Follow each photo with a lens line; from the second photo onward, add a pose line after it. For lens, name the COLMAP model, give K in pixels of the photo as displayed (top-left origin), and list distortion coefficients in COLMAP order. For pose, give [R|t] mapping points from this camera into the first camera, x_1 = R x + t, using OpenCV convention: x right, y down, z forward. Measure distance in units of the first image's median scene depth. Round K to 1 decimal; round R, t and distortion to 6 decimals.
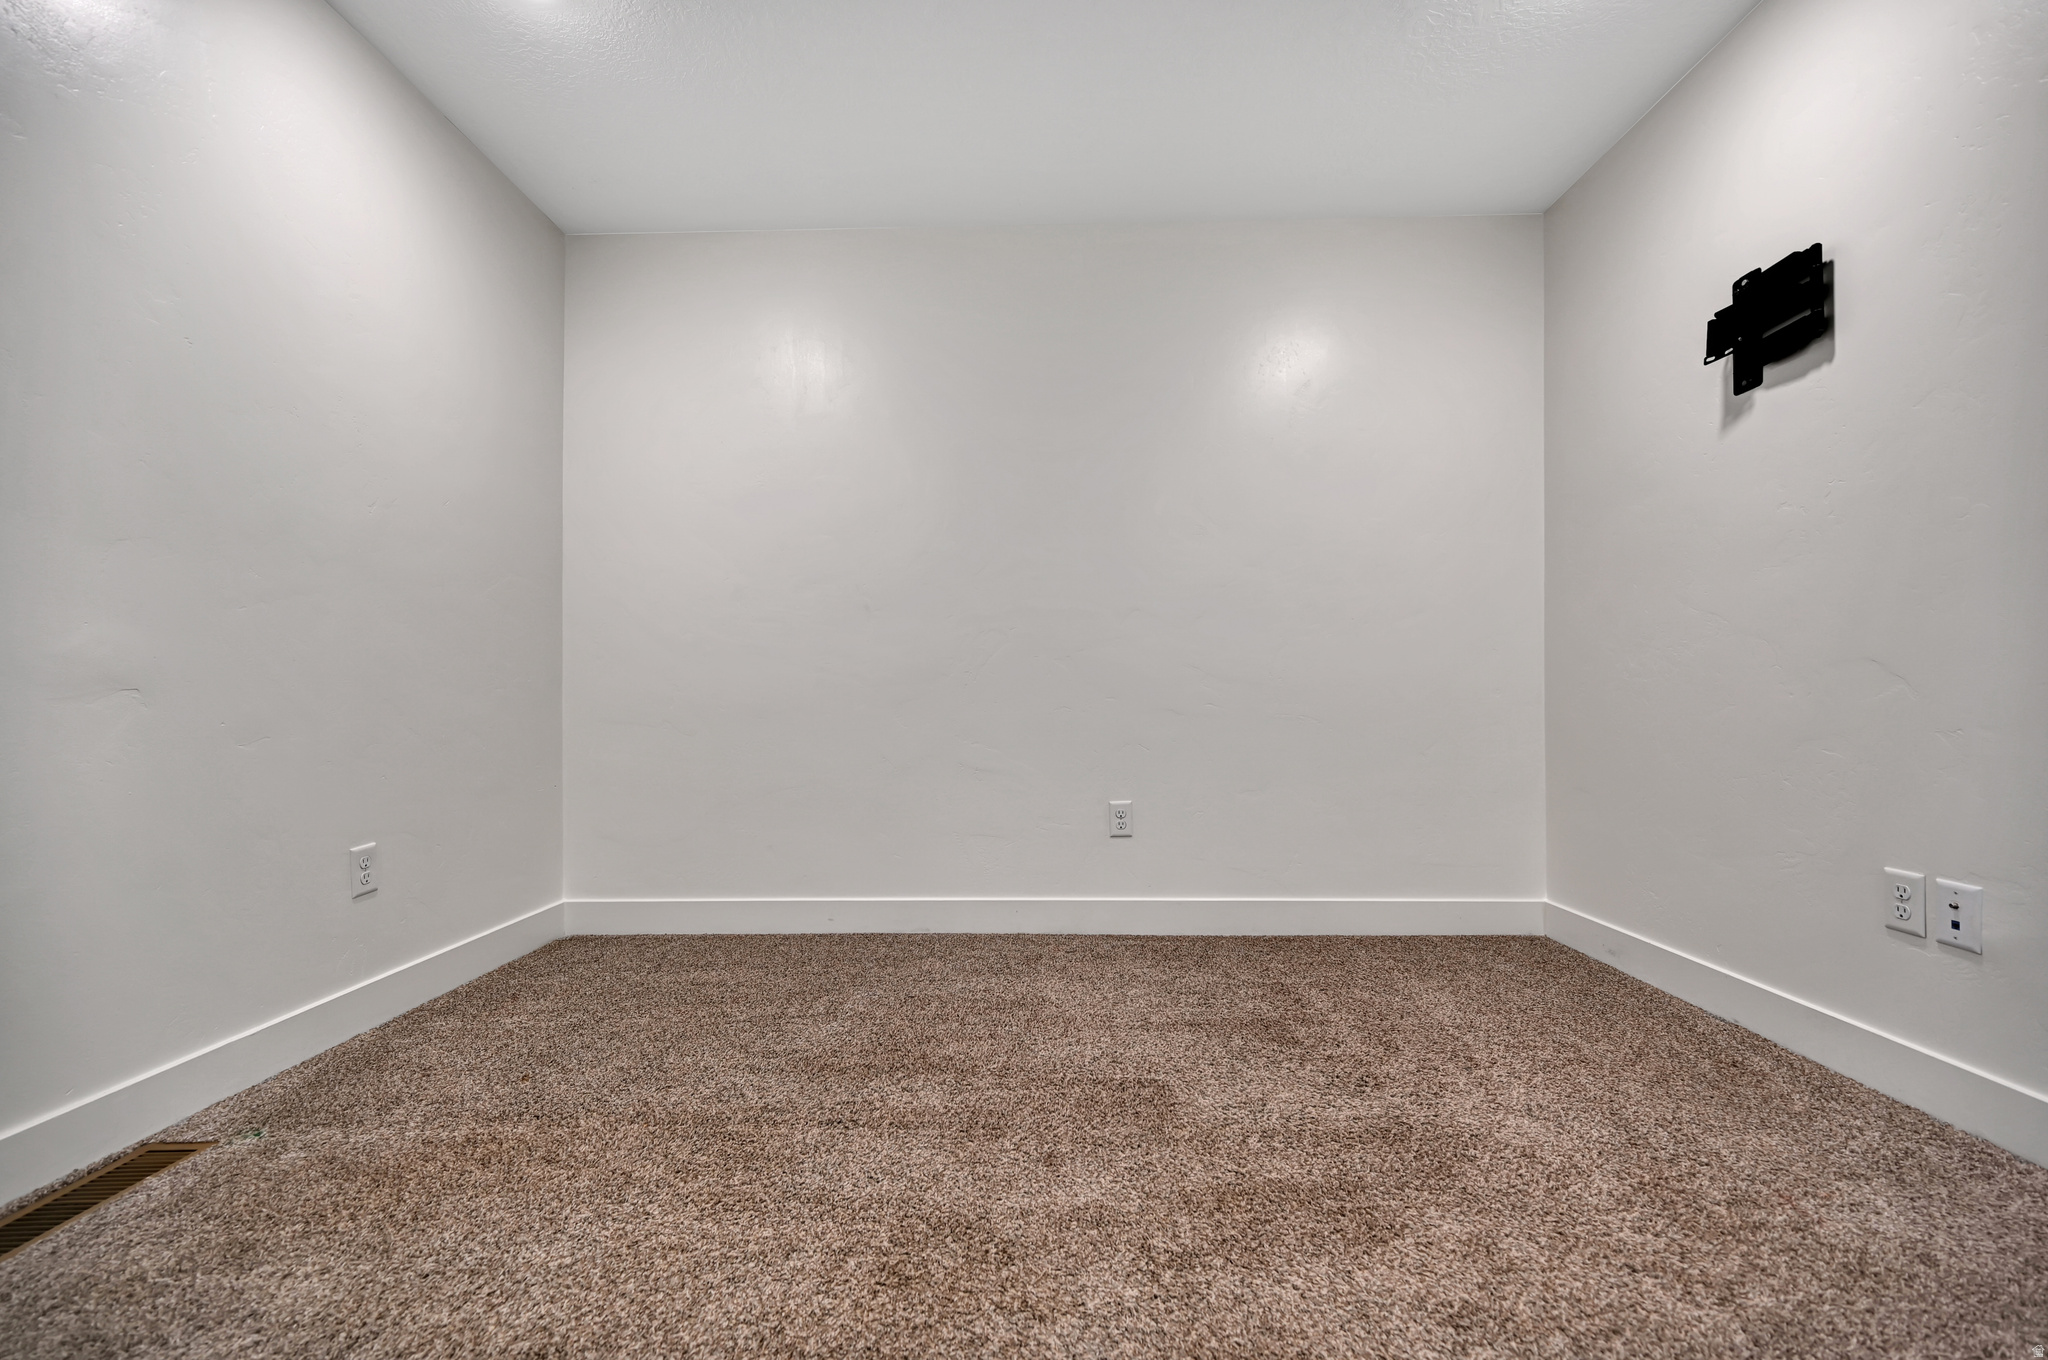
lens RADIAL K [[834.9, 0, 1044.8], [0, 834.9, 674.7], [0, 0, 1]] dist [-0.001975, -0.000110]
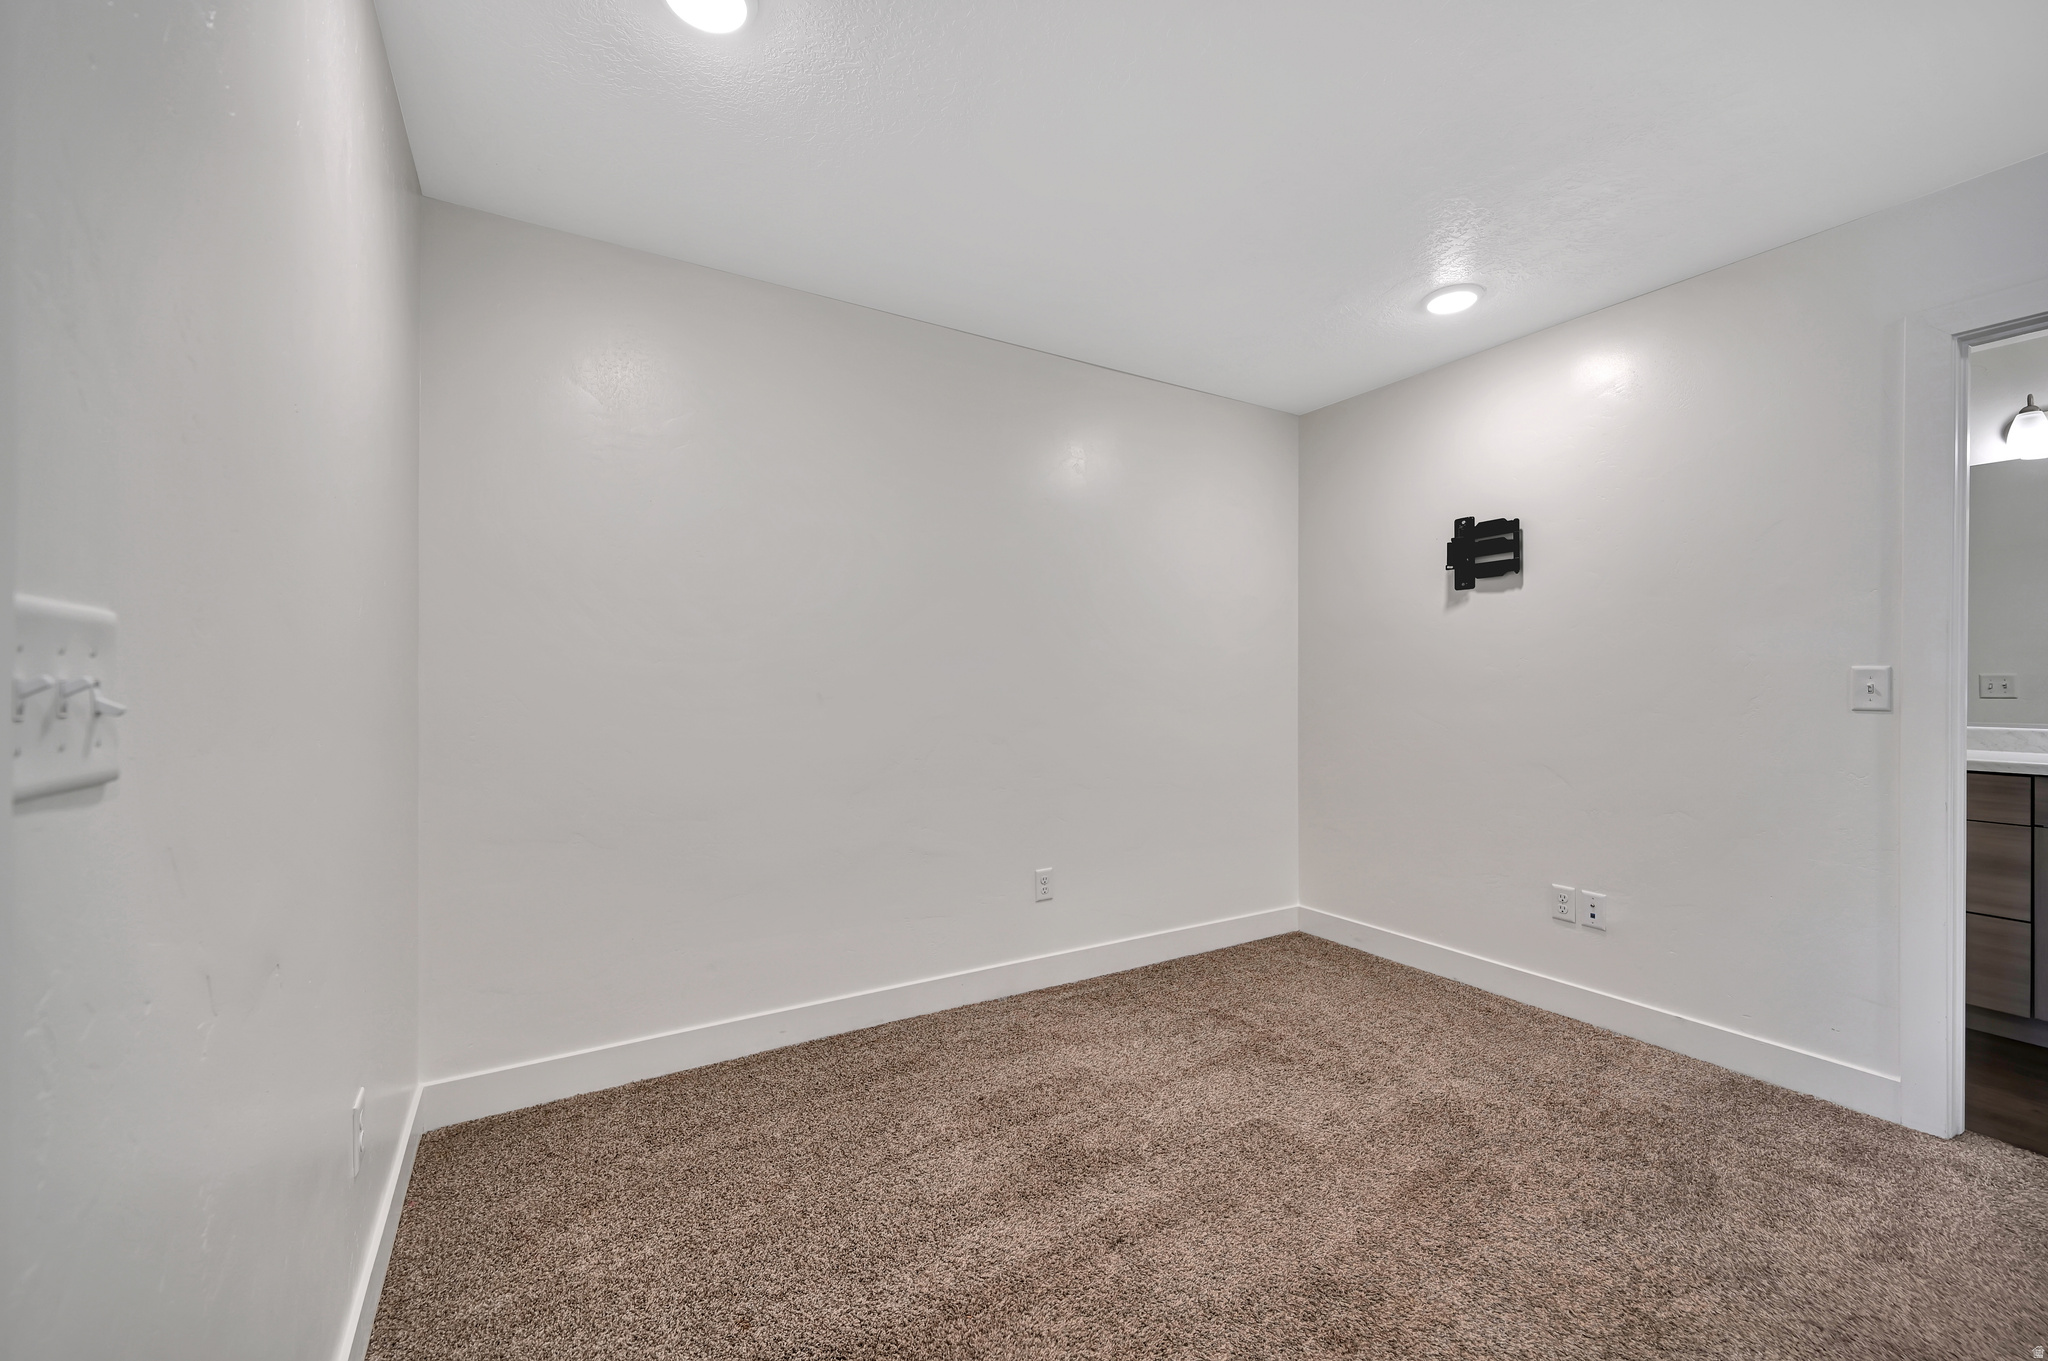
lens RADIAL K [[812.9, 0, 1026.5], [0, 812.9, 653.7], [0, 0, 1]] dist [0.000077, -0.000033]
pose [[0.841944, 0.025592, 0.538958, -0.740977], [-0.025570, 0.999645, -0.007523, -0.183238], [-0.538959, -0.007447, 0.842299, 0.122489]]
